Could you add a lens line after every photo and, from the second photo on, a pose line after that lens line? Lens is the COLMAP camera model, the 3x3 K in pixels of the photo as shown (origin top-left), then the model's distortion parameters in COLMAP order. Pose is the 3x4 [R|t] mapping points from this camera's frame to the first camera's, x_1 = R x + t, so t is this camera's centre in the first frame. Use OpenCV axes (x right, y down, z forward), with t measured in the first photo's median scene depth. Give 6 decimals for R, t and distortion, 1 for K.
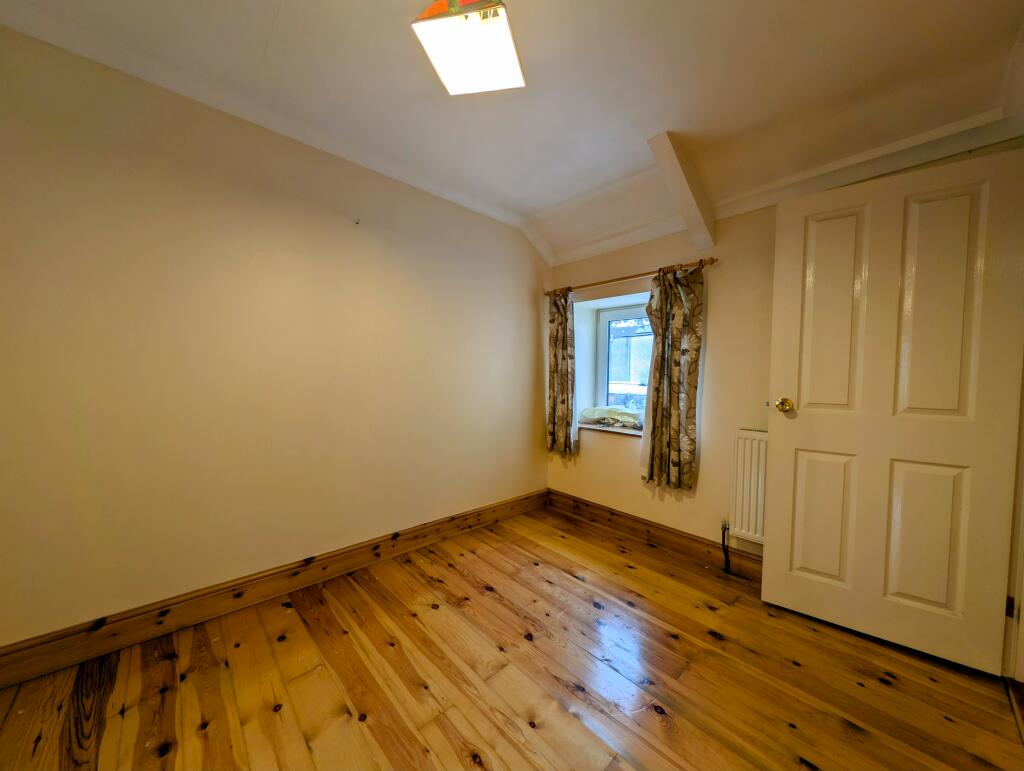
lens RADIAL K [[362.8, 0, 510.4], [0, 362.8, 388.1], [0, 0, 1]] dist [0.002270, -0.001118]
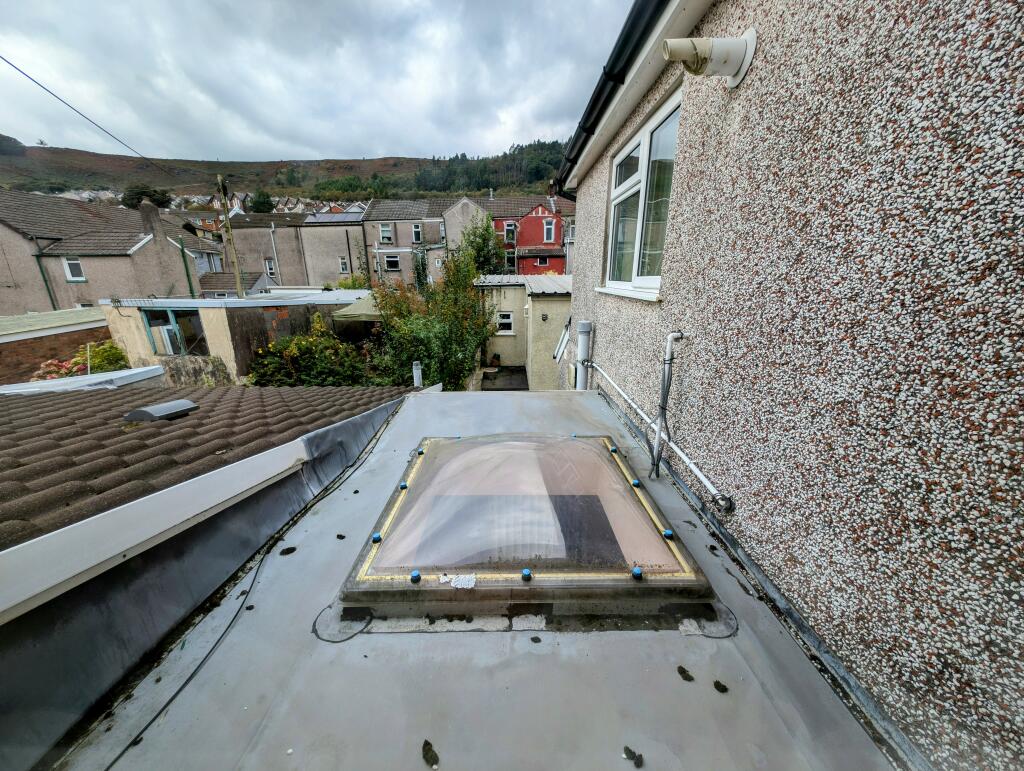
lens RADIAL K [[362.8, 0, 513.4], [0, 362.8, 391.6], [0, 0, 1]] dist [0.002270, -0.001118]
pose [[0.689253, -0.230932, 0.686731, 0.433677], [0.040680, 0.958683, 0.281554, -0.029114], [-0.723377, -0.166125, 0.670170, 1.240827]]
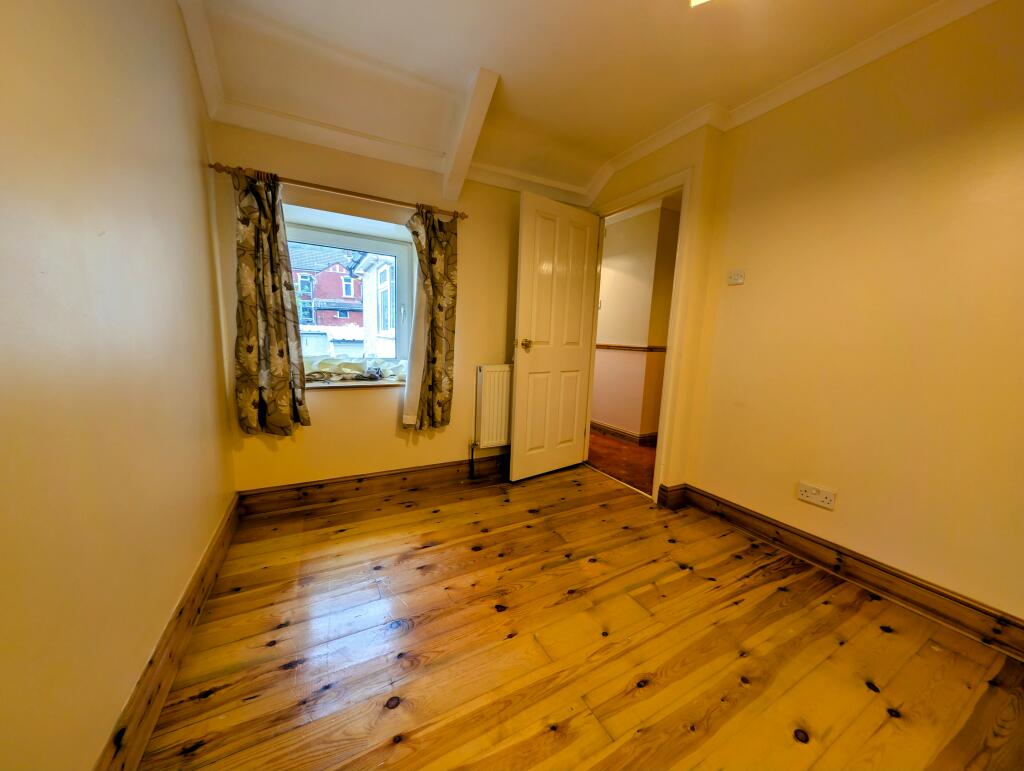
lens RADIAL K [[362.8, 0, 512.7], [0, 362.8, 386.2], [0, 0, 1]] dist [0.002270, -0.001118]
pose [[0.250867, -0.138704, 0.958033, -0.466662], [0.008632, 0.989963, 0.141066, 0.007377], [-0.967983, -0.027119, 0.249546, 0.486544]]
